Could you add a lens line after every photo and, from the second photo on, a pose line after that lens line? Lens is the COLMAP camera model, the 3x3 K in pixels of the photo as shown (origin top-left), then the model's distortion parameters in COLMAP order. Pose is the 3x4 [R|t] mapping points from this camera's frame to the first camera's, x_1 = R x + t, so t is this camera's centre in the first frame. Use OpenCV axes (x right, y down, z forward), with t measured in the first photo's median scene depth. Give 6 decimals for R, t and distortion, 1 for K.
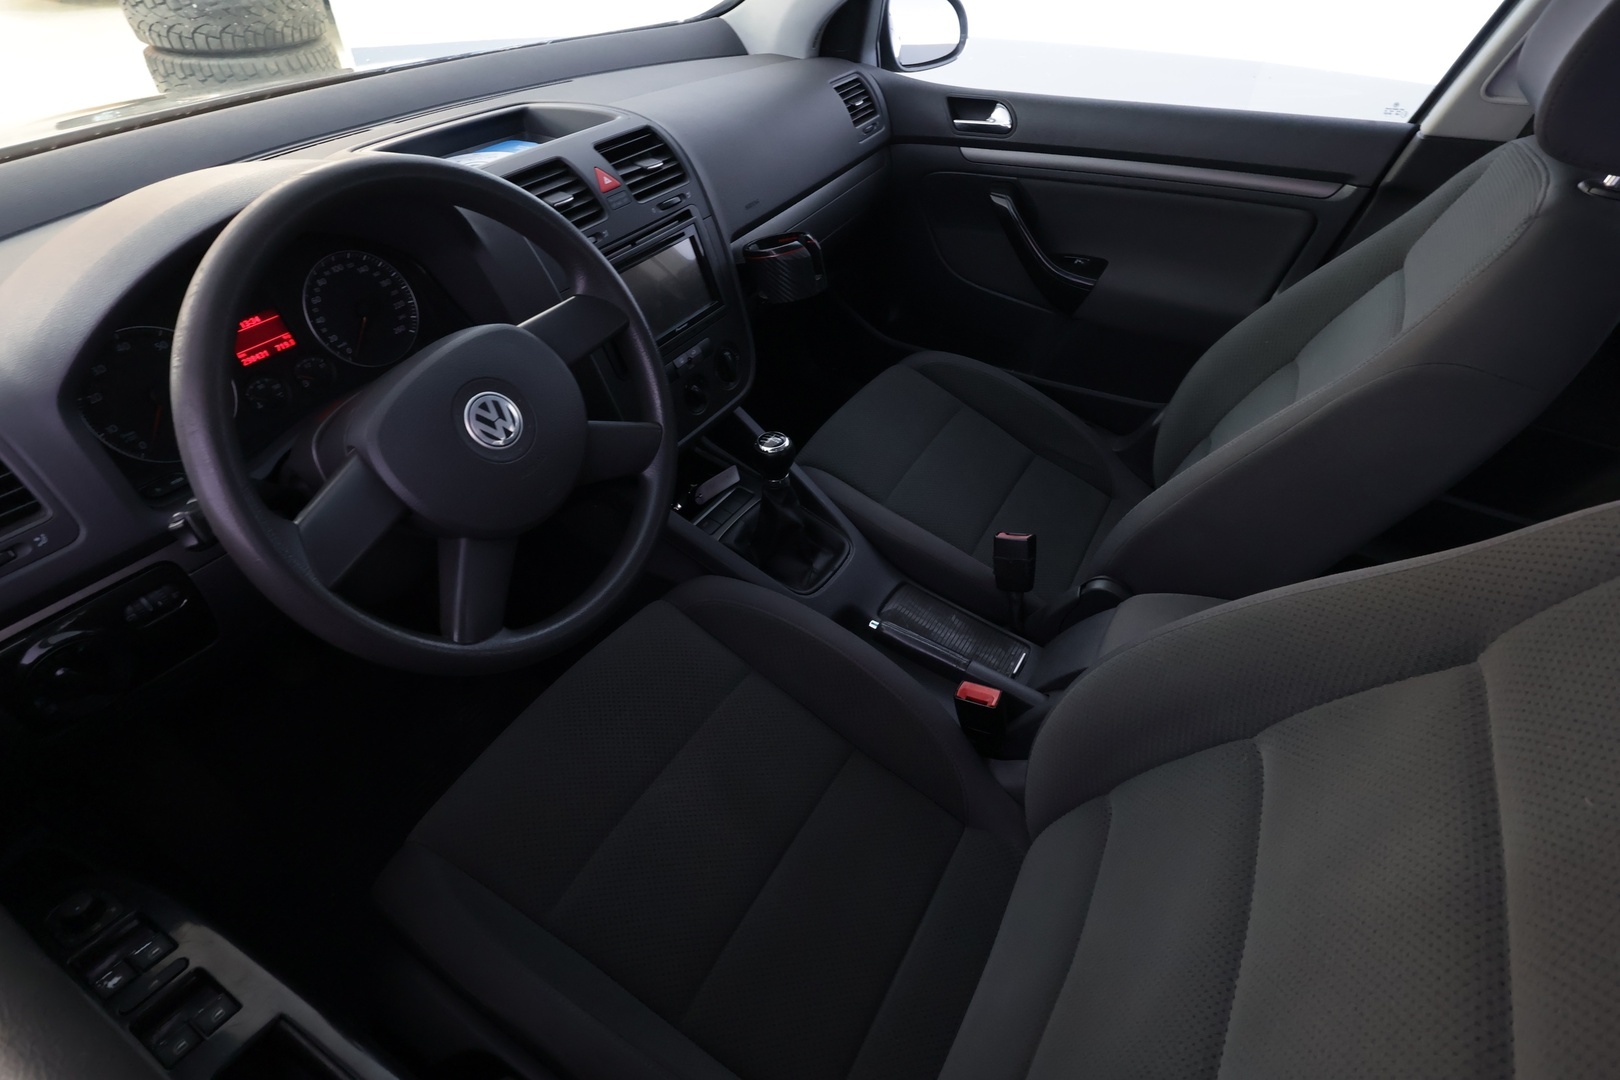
lens RADIAL K [[804.5, 0, 810.0], [0, 804.5, 540.0], [0, 0, 1]] dist [-0.001709, -0.000491]
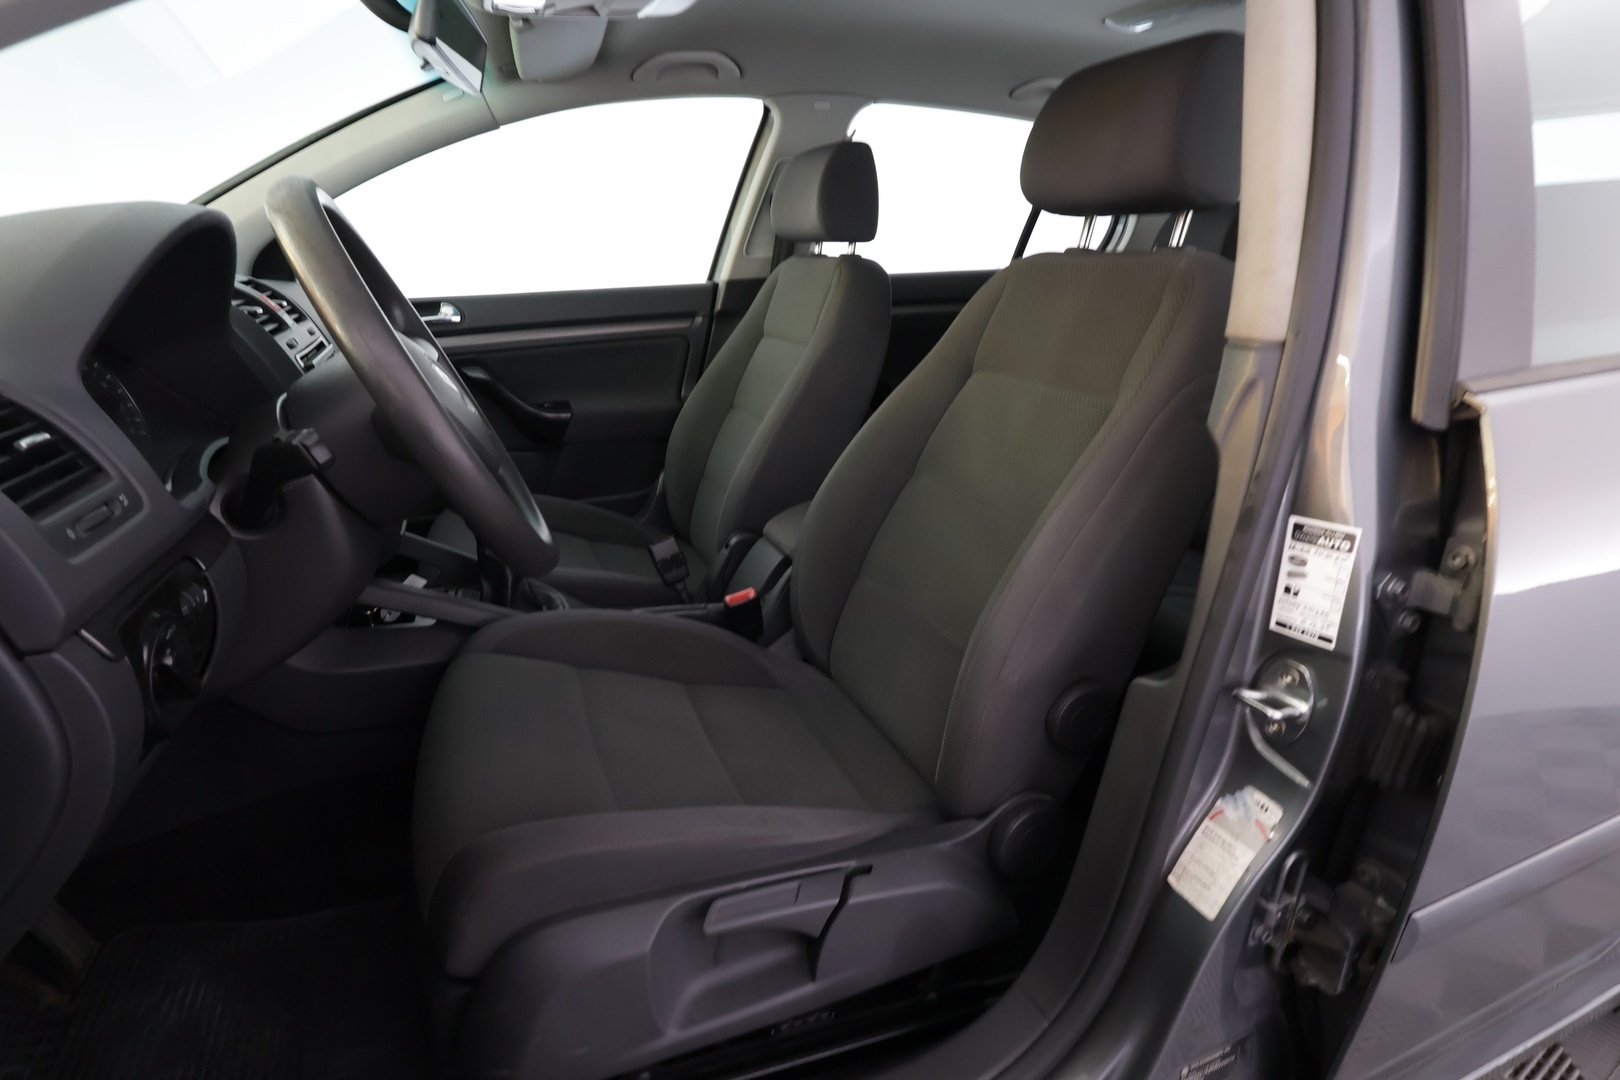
lens RADIAL K [[804.5, 0, 810.0], [0, 804.5, 540.0], [0, 0, 1]] dist [-0.001709, -0.000491]
pose [[0.620689, -0.275420, 0.734091, -0.837237], [0.506659, 0.855425, -0.107447, 0.385641], [-0.598366, 0.438625, 0.670497, -0.042927]]
